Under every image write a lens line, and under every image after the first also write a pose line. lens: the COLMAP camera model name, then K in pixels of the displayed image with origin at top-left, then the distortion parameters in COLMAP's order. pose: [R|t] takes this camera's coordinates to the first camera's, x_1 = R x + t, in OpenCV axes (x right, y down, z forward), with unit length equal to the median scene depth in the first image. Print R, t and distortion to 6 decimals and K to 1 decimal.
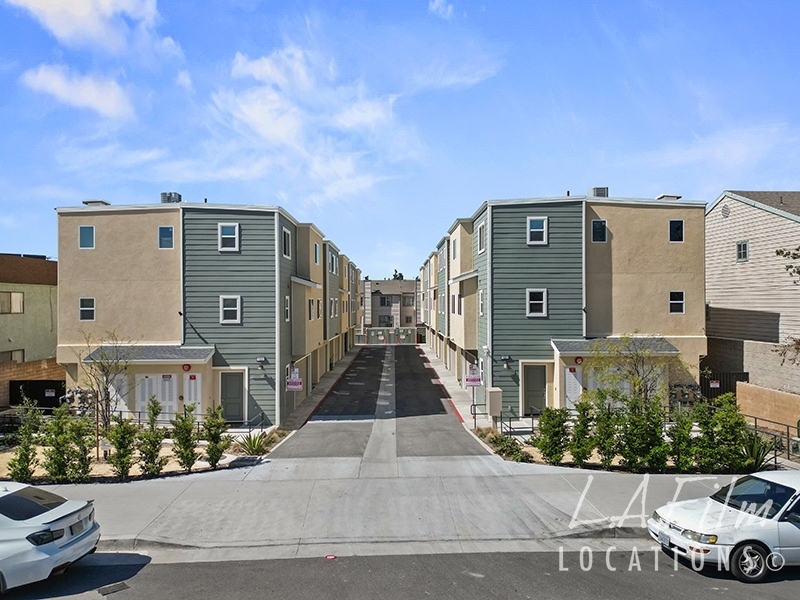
lens RADIAL K [[565.3, 0, 400.0], [0, 565.3, 300.0], [0, 0, 1]] dist [0.048729, -0.039881]
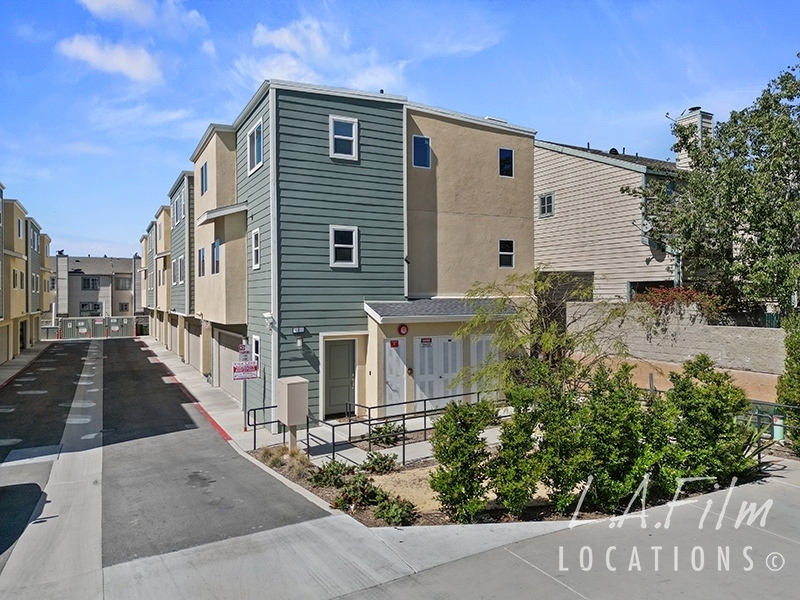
lens RADIAL K [[560.2, 0, 396.9], [0, 560.2, 292.1], [0, 0, 1]] dist [0.103337, -0.115124]
pose [[0.894249, -0.001565, 0.447568, -0.000295], [0.004162, 0.999980, -0.004820, 0.060908], [-0.447551, 0.006173, 0.894237, 0.372381]]
